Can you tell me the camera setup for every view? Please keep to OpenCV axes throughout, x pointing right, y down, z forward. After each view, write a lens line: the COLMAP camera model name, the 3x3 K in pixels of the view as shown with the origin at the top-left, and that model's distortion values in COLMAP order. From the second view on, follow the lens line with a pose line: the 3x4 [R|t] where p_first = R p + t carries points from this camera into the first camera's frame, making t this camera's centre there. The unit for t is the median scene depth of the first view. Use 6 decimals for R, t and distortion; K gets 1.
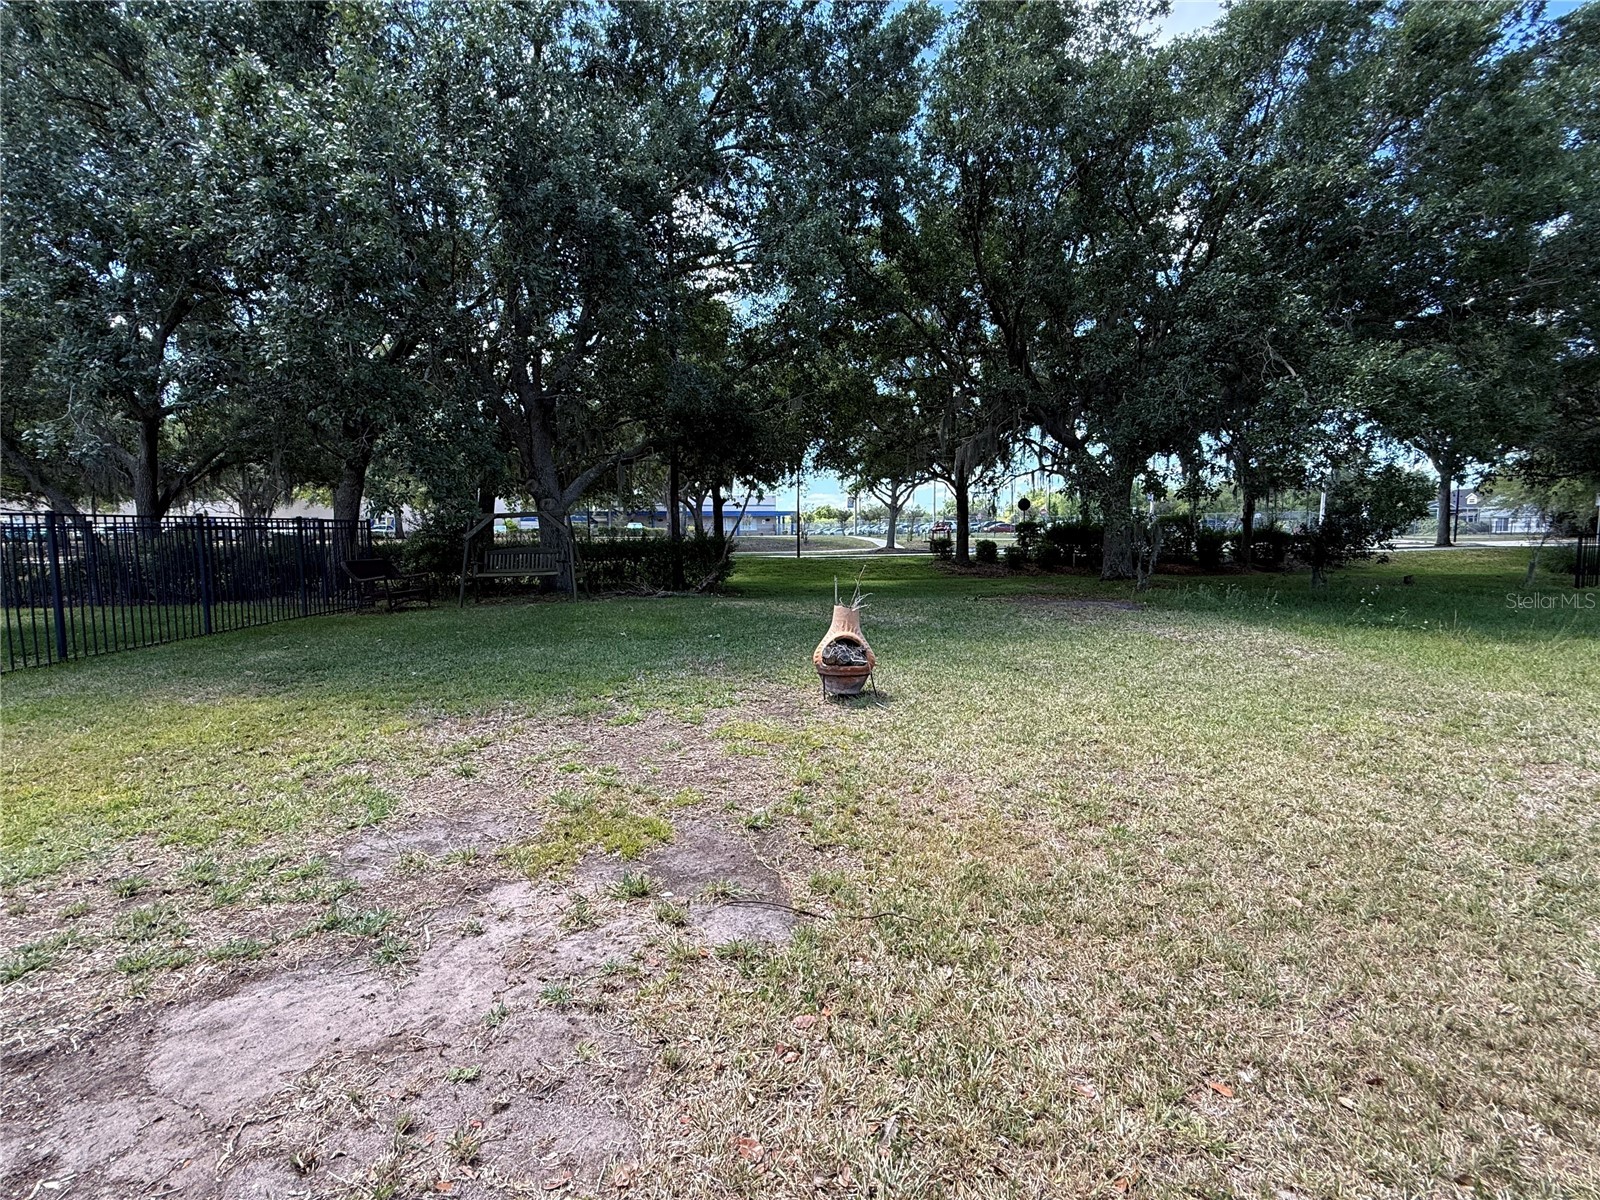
lens RADIAL K [[723.8, 0, 800.0], [0, 723.8, 600.0], [0, 0, 1]] dist [0.000149, 0.000056]
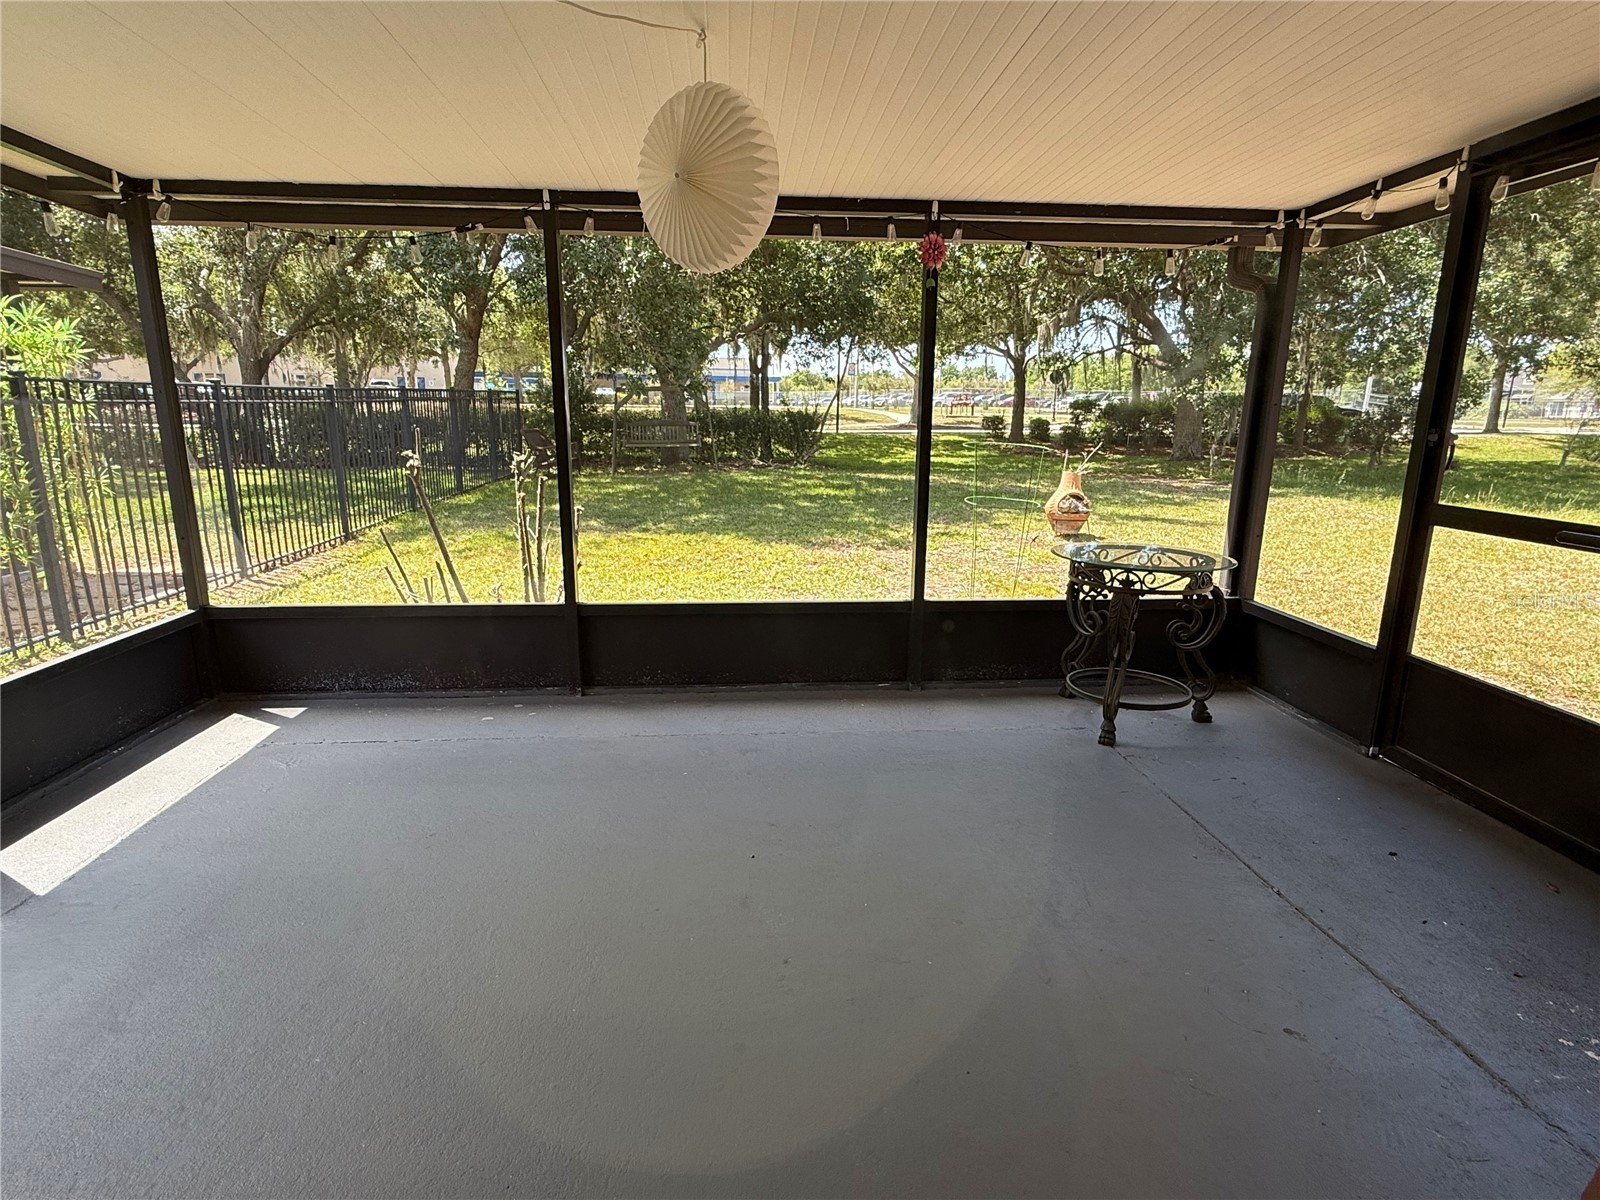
lens RADIAL K [[819.0, 0, 800.0], [0, 819.0, 600.0], [0, 0, 1]] dist [-0.003522, 0.000170]
pose [[0.999295, 0.010123, 0.036149, -0.105785], [-0.015211, 0.989550, 0.143383, 0.007076], [-0.034320, -0.143831, 0.989007, -0.120268]]
